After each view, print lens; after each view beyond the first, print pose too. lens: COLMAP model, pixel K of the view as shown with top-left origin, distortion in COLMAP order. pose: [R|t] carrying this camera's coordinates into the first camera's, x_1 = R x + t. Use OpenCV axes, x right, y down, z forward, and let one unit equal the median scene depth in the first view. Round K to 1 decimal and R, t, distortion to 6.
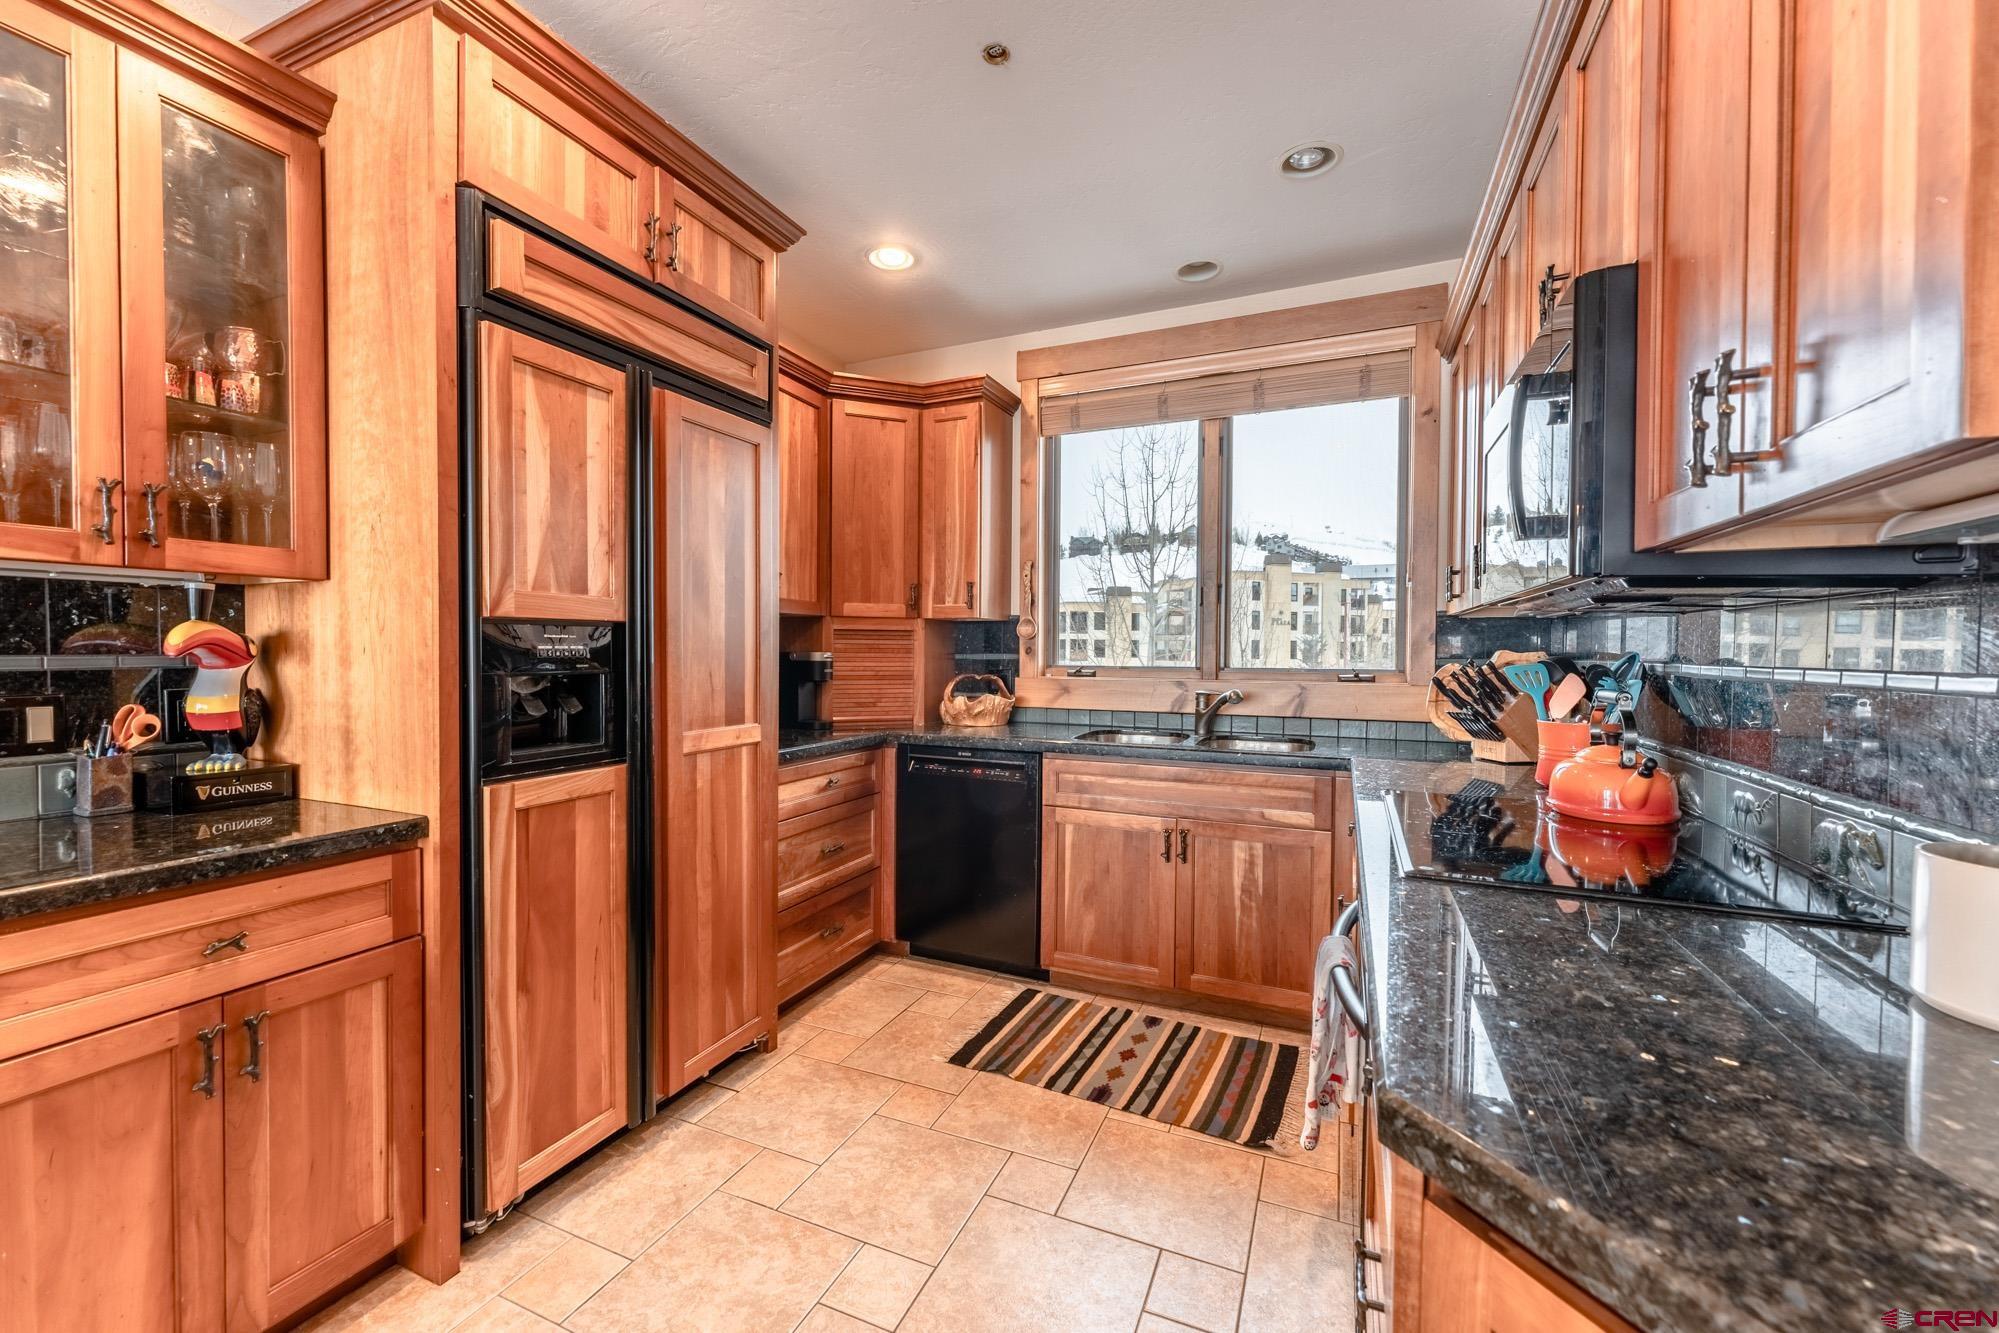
lens RADIAL K [[803.8, 0, 989.5], [0, 803.8, 661.7], [0, 0, 1]] dist [0.001412, 0.000001]
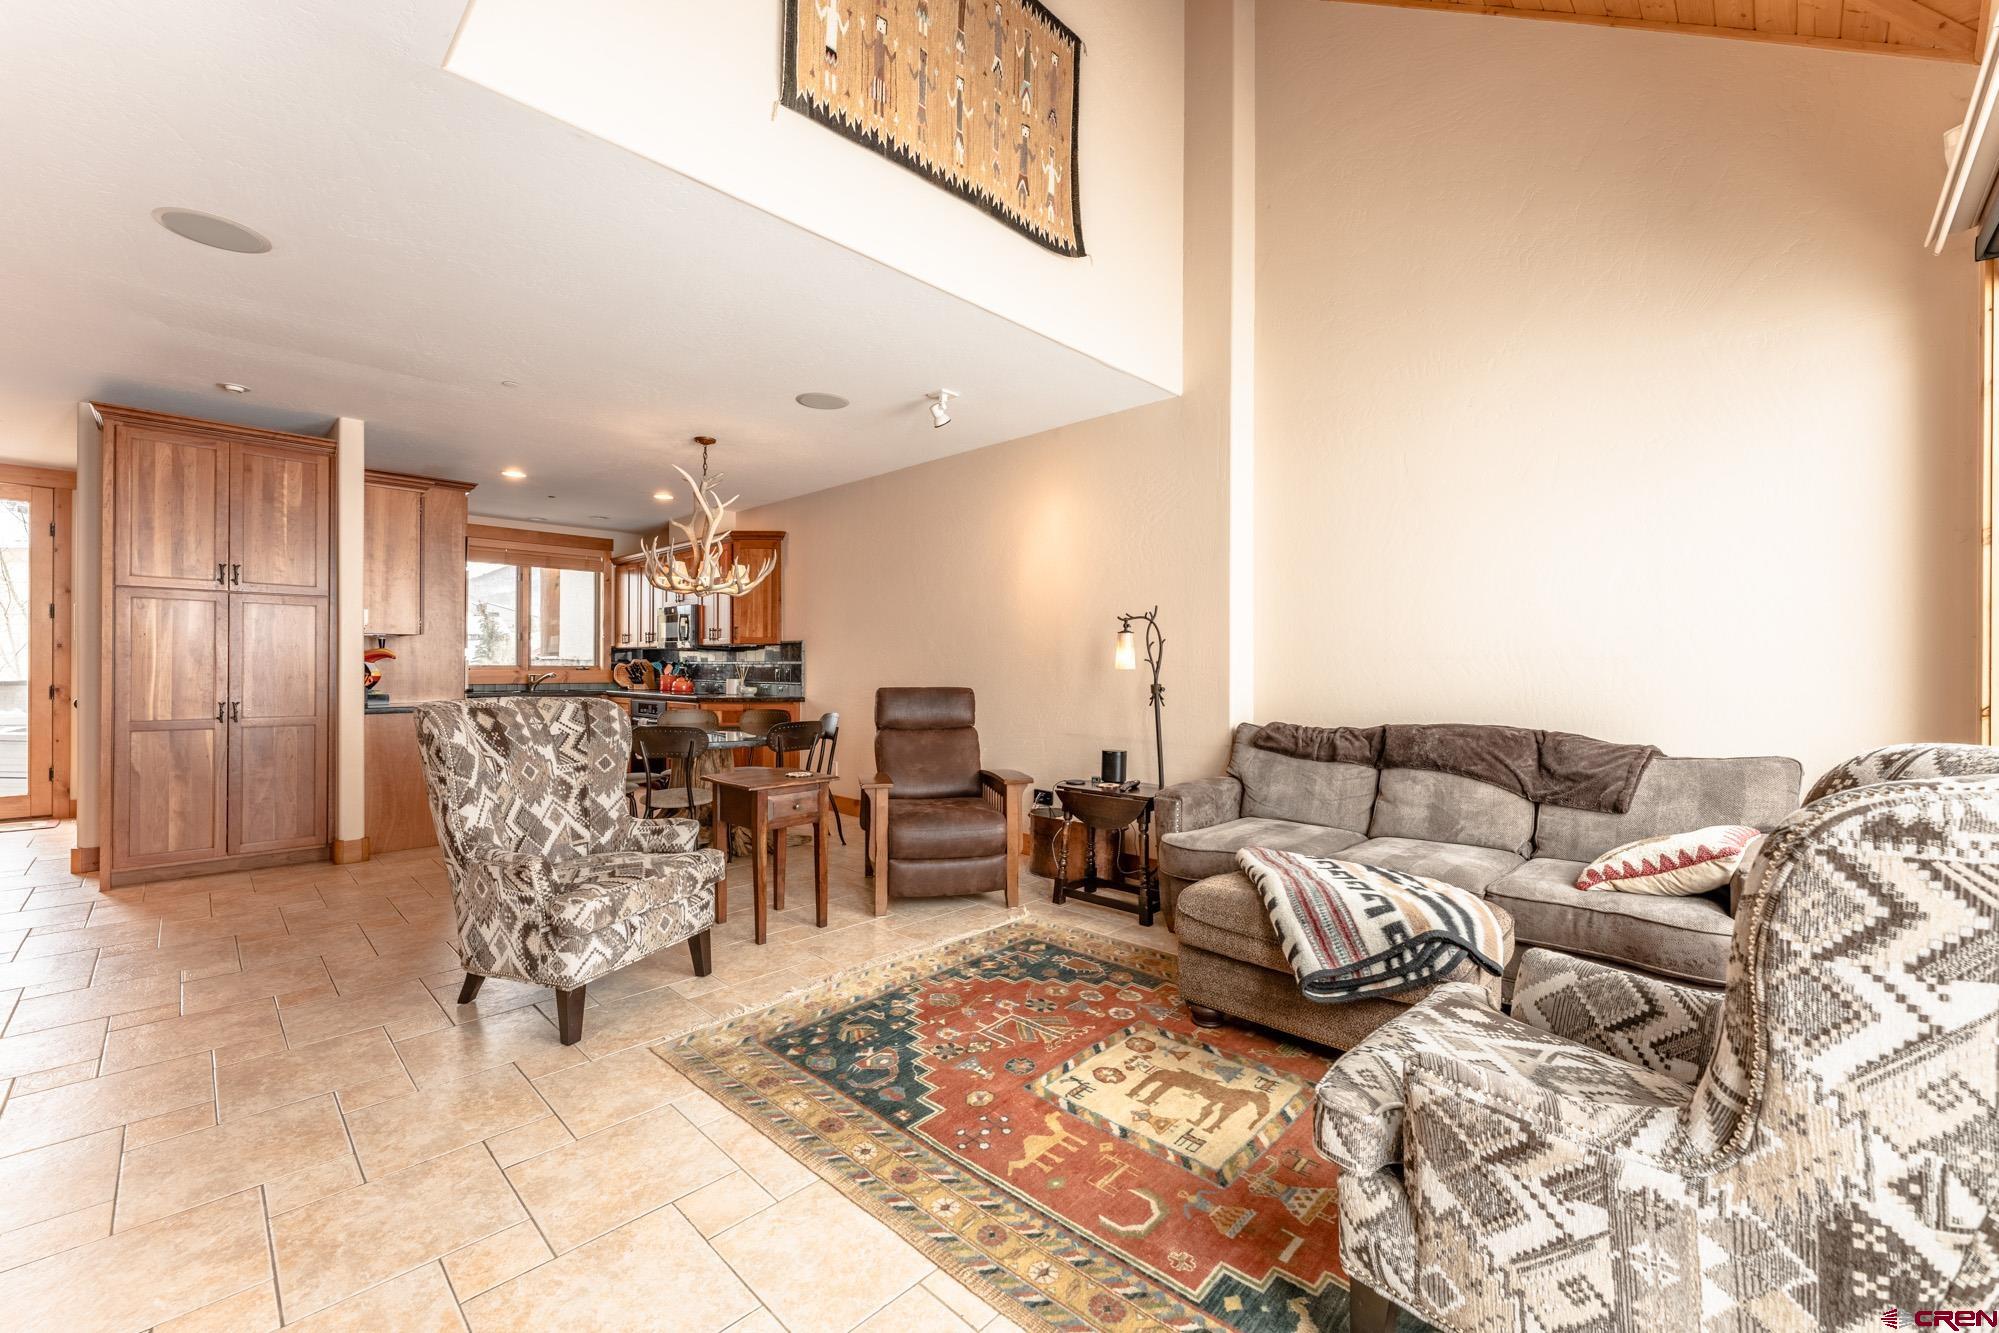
lens RADIAL K [[797.8, 0, 994.1], [0, 797.8, 666.6], [0, 0, 1]] dist [0.001557, -0.000241]
pose [[0.348945, -0.003319, 0.937137, -1.977292], [0.009327, 0.999956, 0.000068, 0.030236], [-0.937097, 0.008717, 0.348961, -1.577097]]
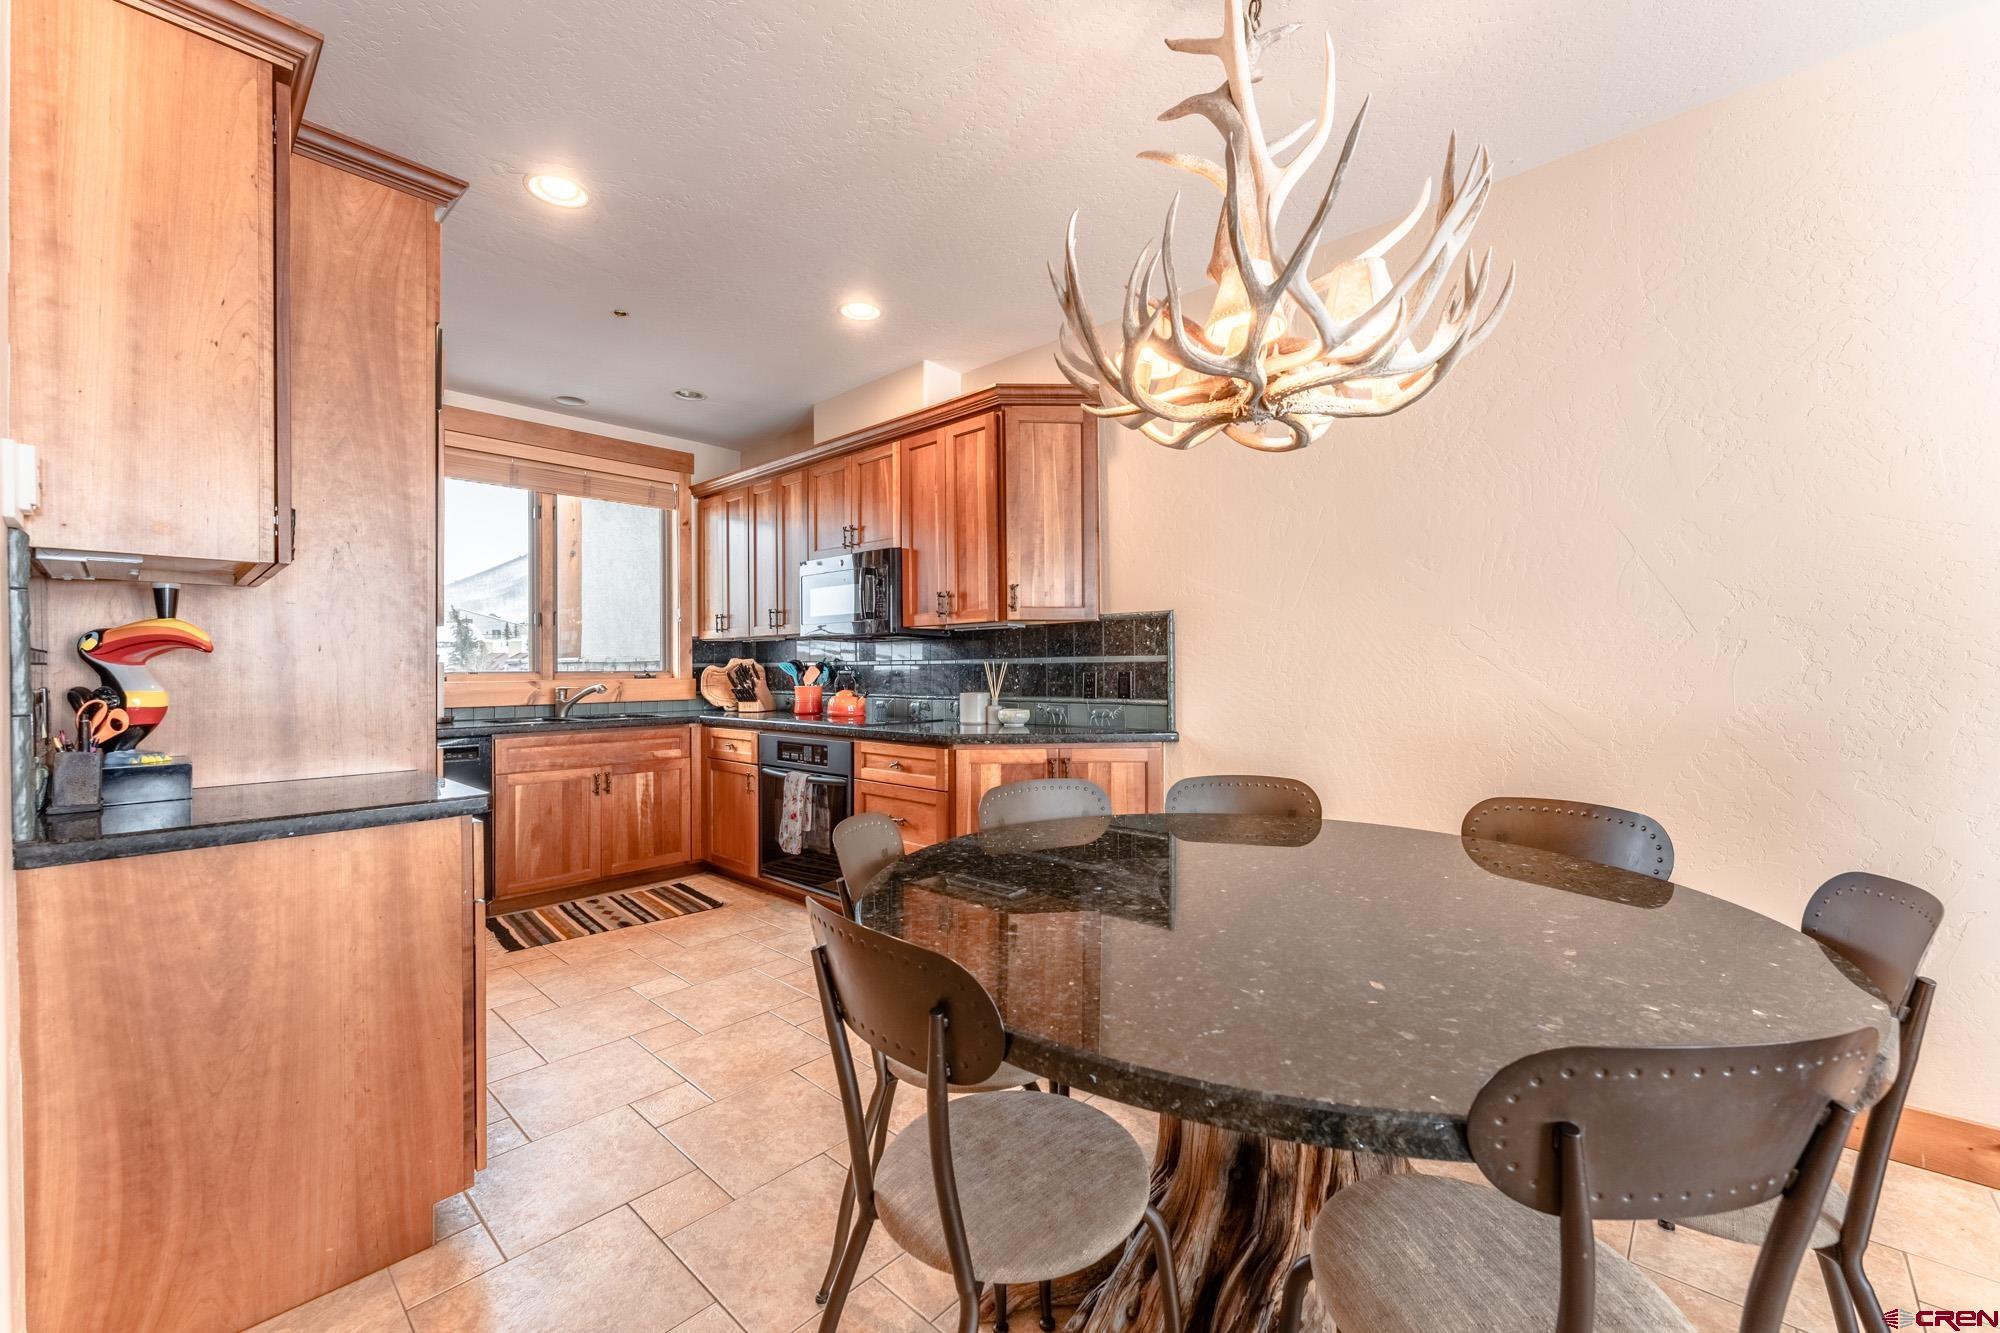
lens RADIAL K [[798.2, 0, 994.6], [0, 798.2, 666.6], [0, 0, 1]] dist [0.001557, -0.000241]
pose [[0.326671, -0.004712, 0.945126, -0.991855], [0.020325, 0.999791, -0.002041, 0.021940], [-0.944919, 0.019877, 0.326699, -0.225998]]
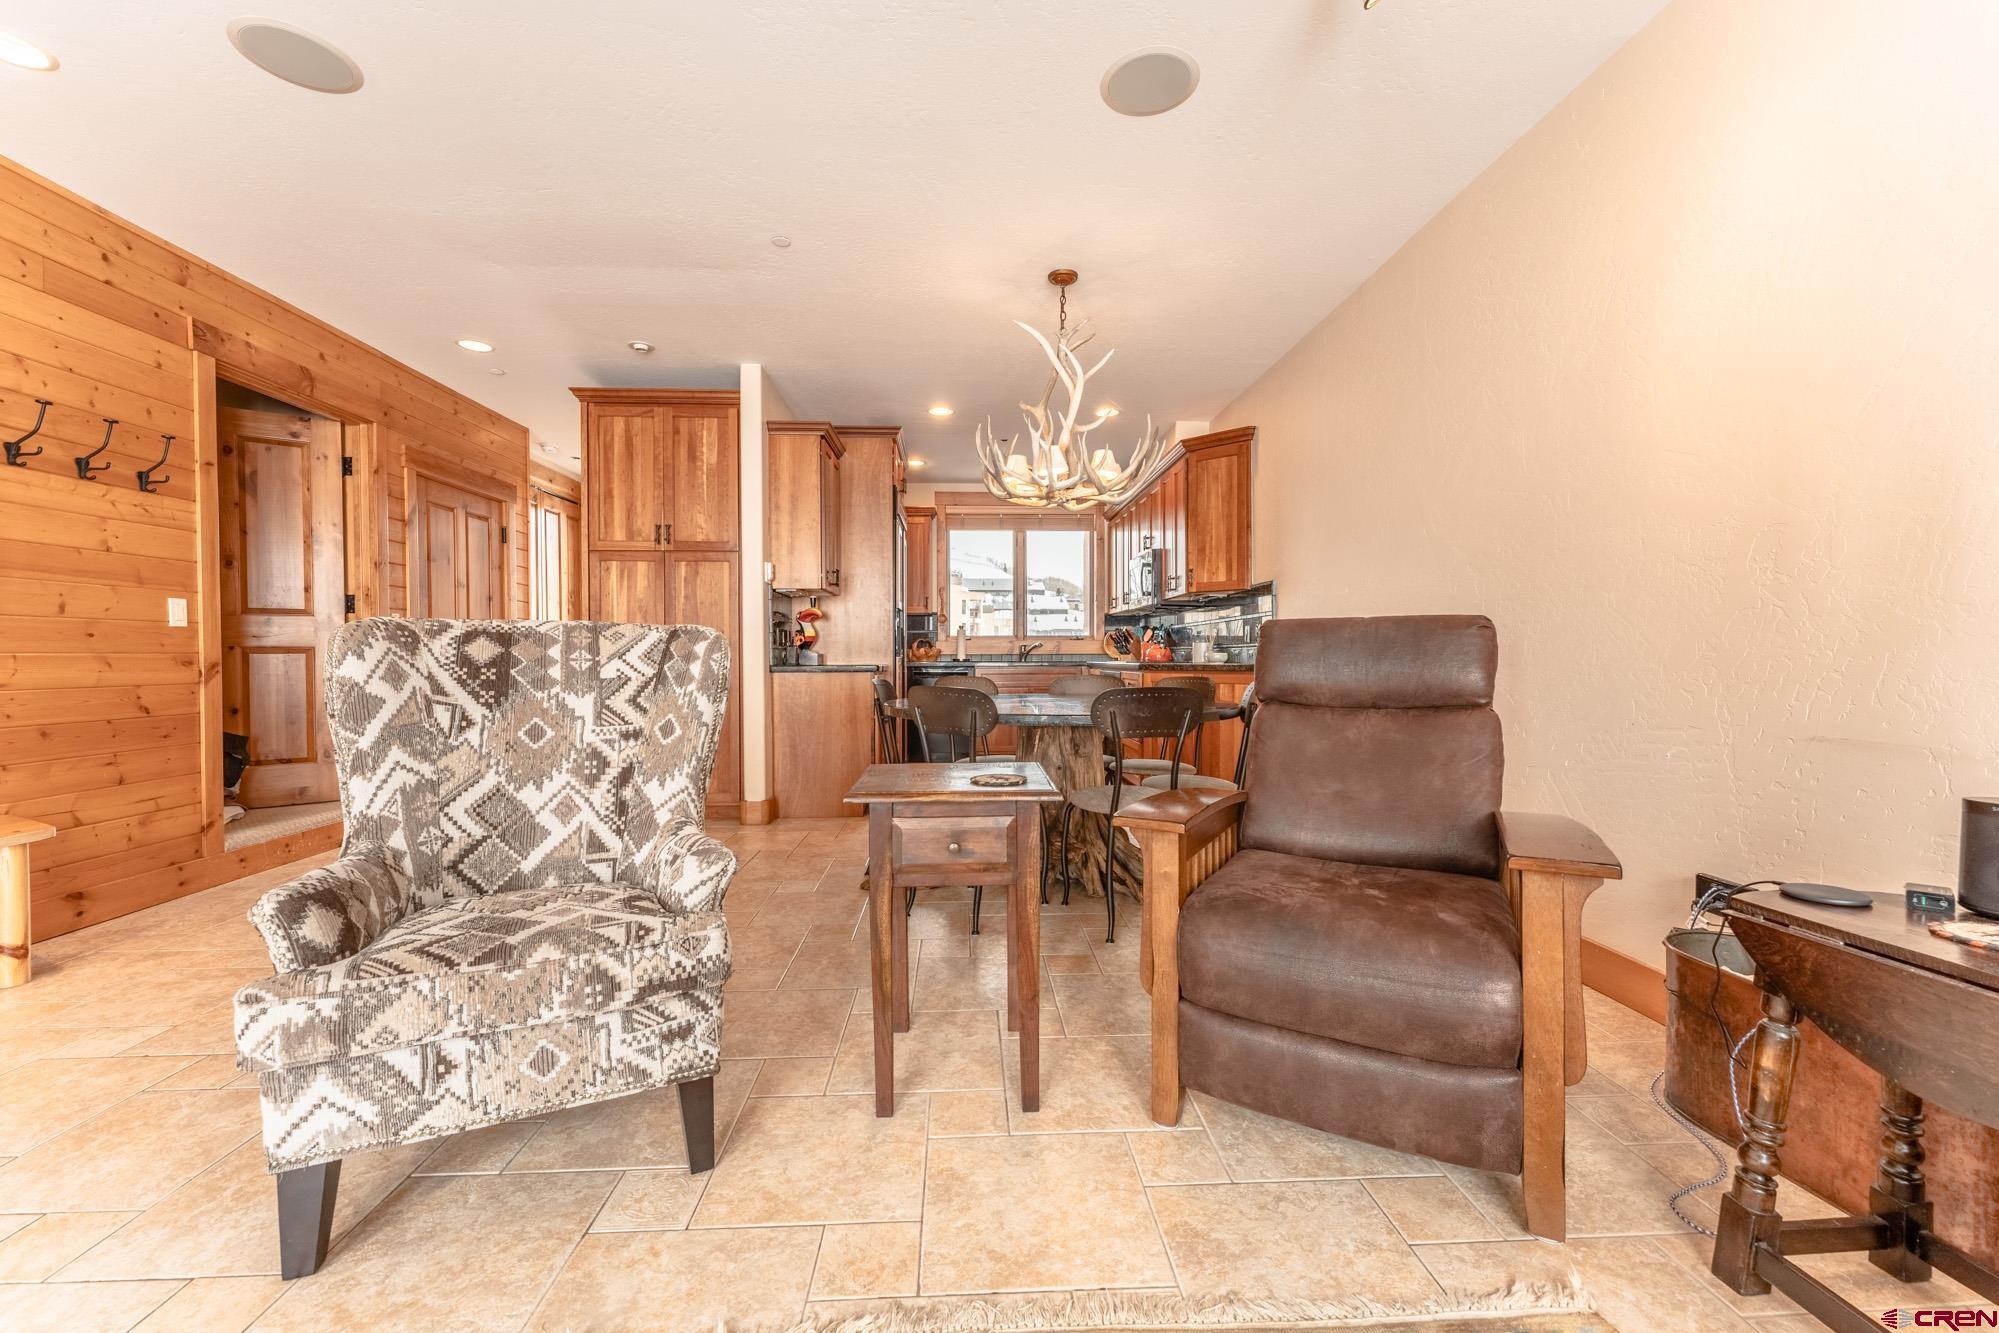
lens RADIAL K [[797.8, 0, 994.1], [0, 797.8, 666.6], [0, 0, 1]] dist [0.001557, -0.000241]
pose [[0.894512, -0.012435, 0.446871, -1.090714], [0.012519, 0.999918, 0.002765, 0.117904], [-0.446868, 0.003121, 0.894594, -1.377996]]
